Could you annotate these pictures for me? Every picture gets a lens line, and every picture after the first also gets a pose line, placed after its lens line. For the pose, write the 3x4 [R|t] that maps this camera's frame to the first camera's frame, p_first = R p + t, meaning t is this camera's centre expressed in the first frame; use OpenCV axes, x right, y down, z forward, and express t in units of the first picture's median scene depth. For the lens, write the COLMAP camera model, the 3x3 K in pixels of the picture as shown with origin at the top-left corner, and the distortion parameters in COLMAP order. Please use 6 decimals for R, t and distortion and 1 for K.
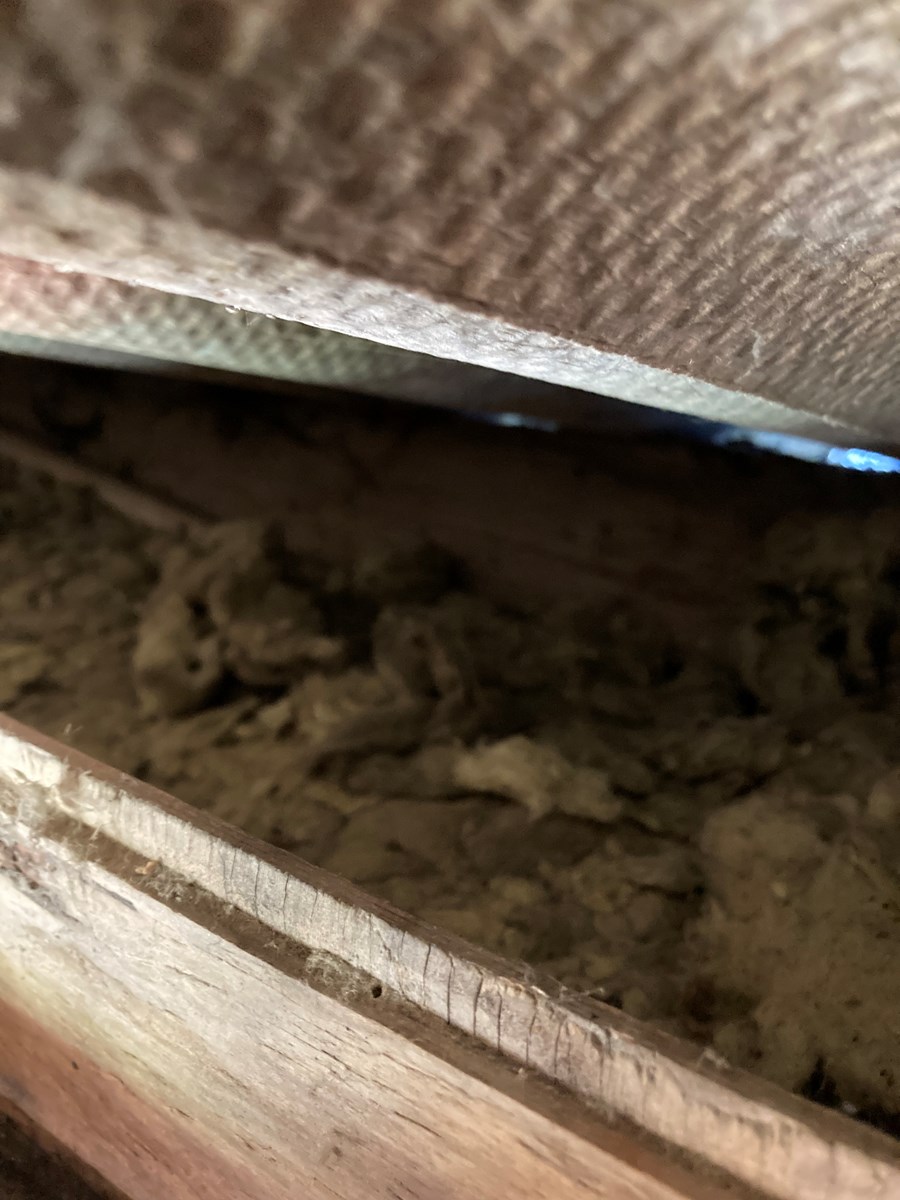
lens RADIAL K [[1037.0, 0, 450.0], [0, 1037.0, 600.0], [0, 0, 1]] dist [-0.005242, -0.006756]
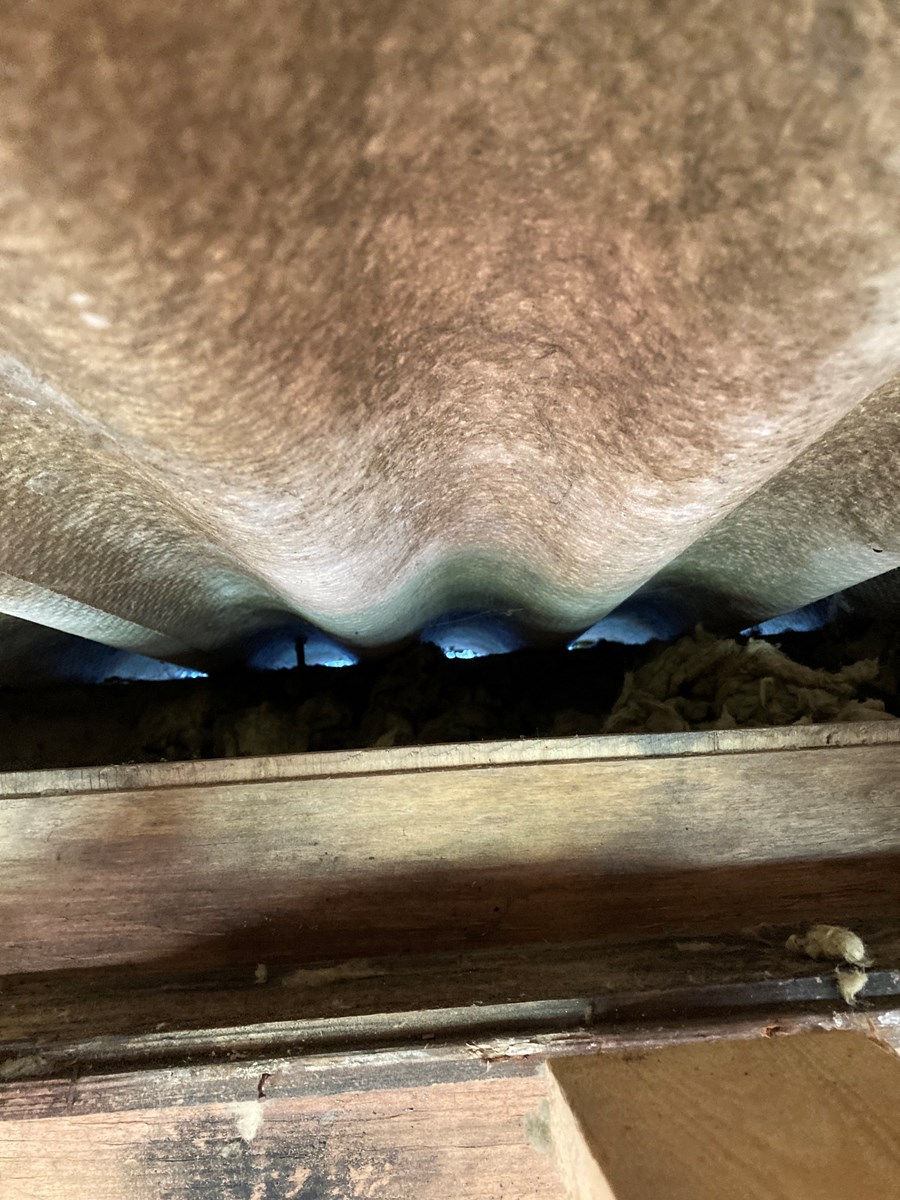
lens RADIAL K [[1037.0, 0, 450.0], [0, 1037.0, 600.0], [0, 0, 1]] dist [-0.005242, -0.006756]
pose [[0.801577, -0.112734, 0.587168, -1.083839], [0.278142, 0.939636, -0.199301, 0.886840], [-0.529256, 0.323071, 0.784546, -2.801249]]
